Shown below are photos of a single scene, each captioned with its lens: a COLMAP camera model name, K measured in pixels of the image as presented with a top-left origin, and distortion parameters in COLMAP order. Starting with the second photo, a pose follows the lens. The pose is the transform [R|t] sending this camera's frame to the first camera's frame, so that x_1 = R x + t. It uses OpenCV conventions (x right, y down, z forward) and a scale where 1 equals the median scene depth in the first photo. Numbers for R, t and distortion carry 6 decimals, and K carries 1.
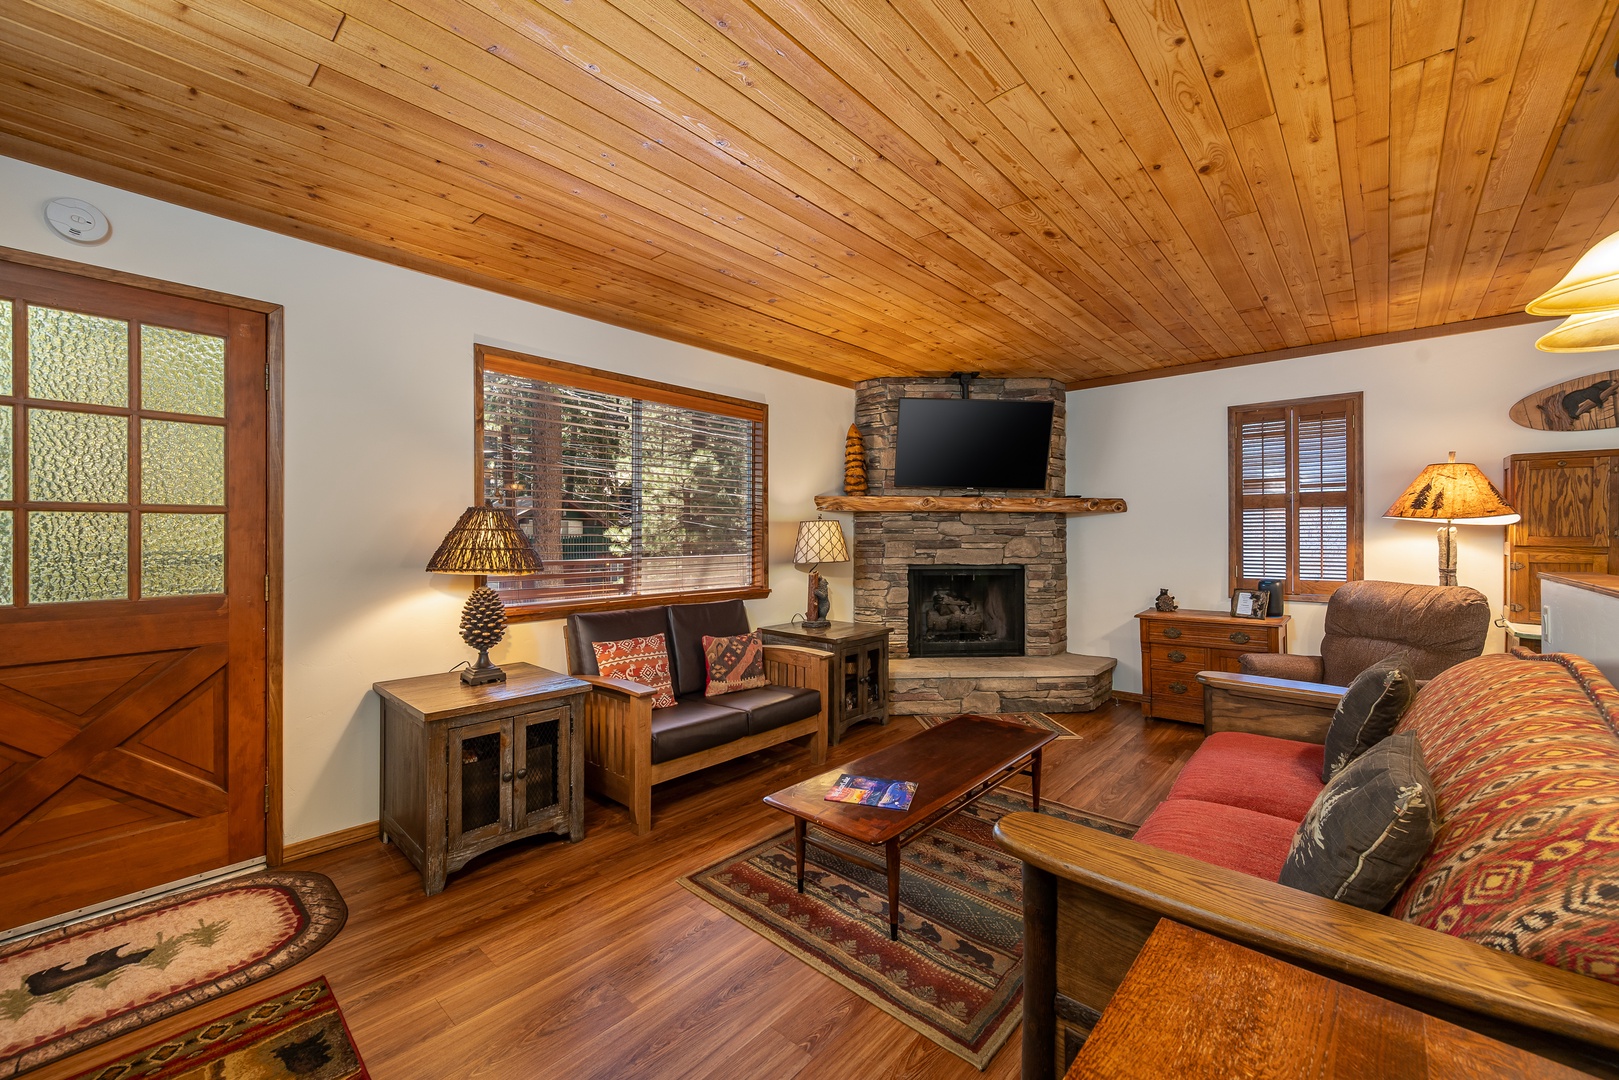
lens RADIAL K [[625.6, 0, 817.2], [0, 625.6, 535.6], [0, 0, 1]] dist [0.000391, -0.000073]
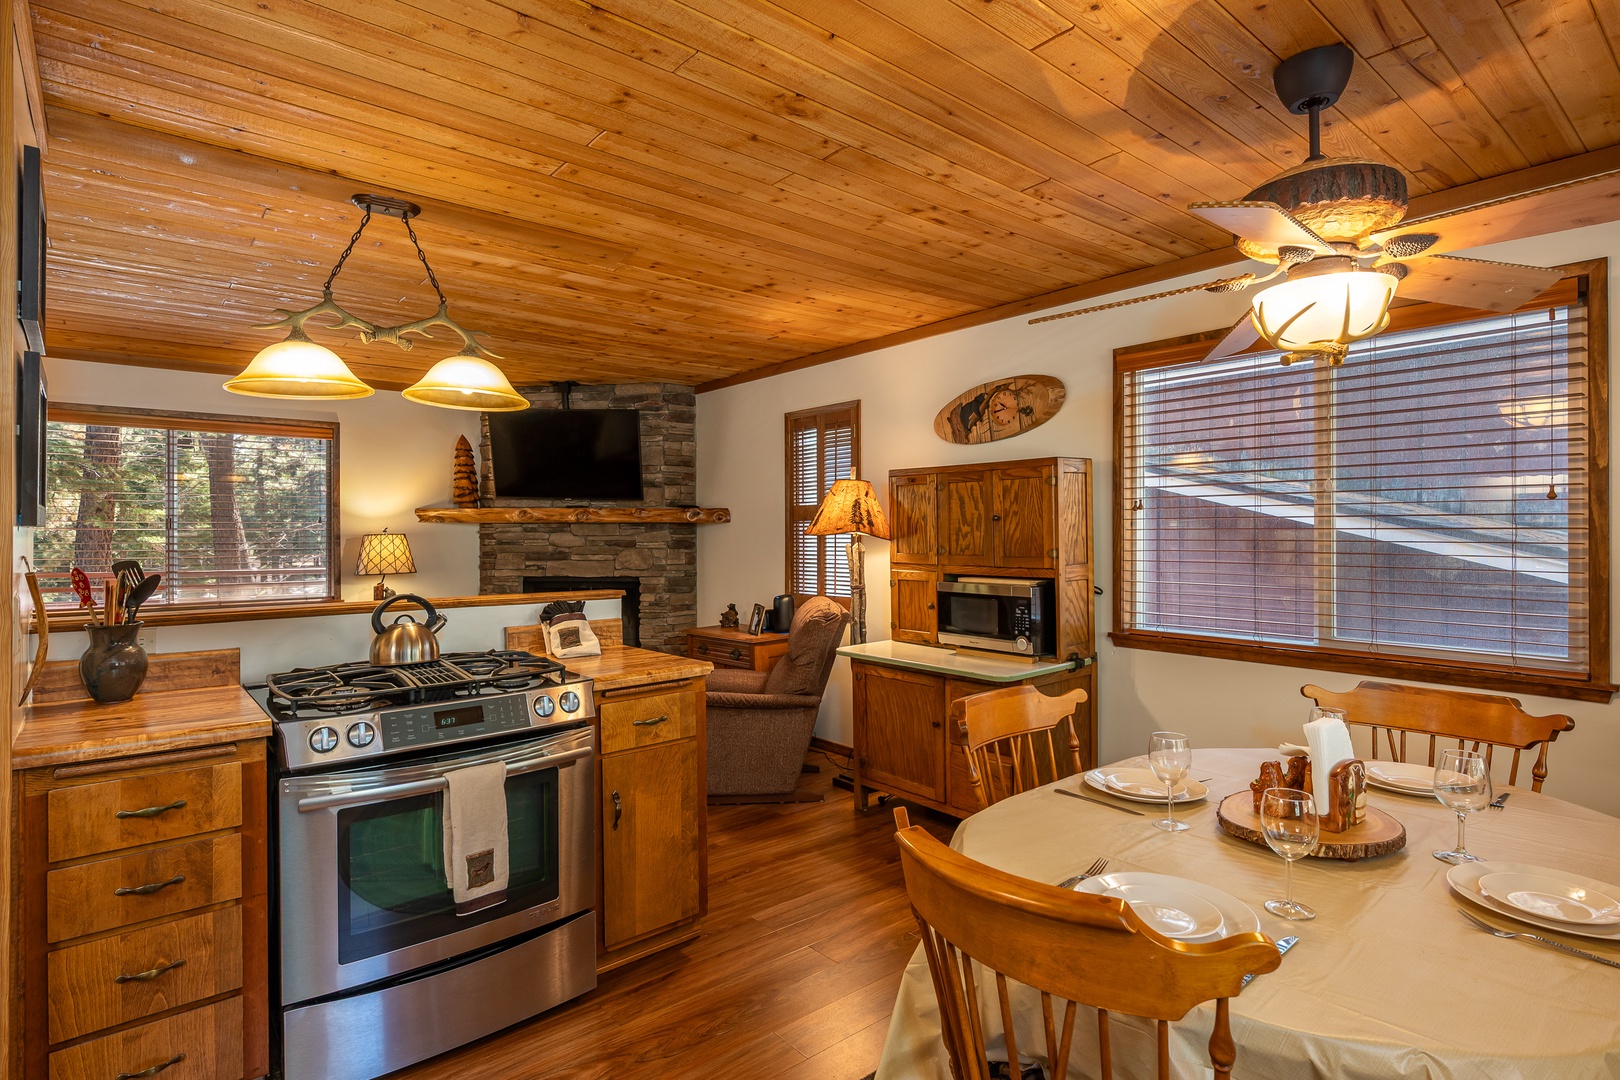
lens RADIAL K [[802.5, 0, 803.1], [0, 802.5, 544.4], [0, 0, 1]] dist [-0.000537, 0.000040]
pose [[0.989486, 0.001280, -0.144625, 0.783371], [0.000017, 0.999960, 0.008966, -0.015735], [0.144630, -0.008874, 0.989446, -0.189360]]
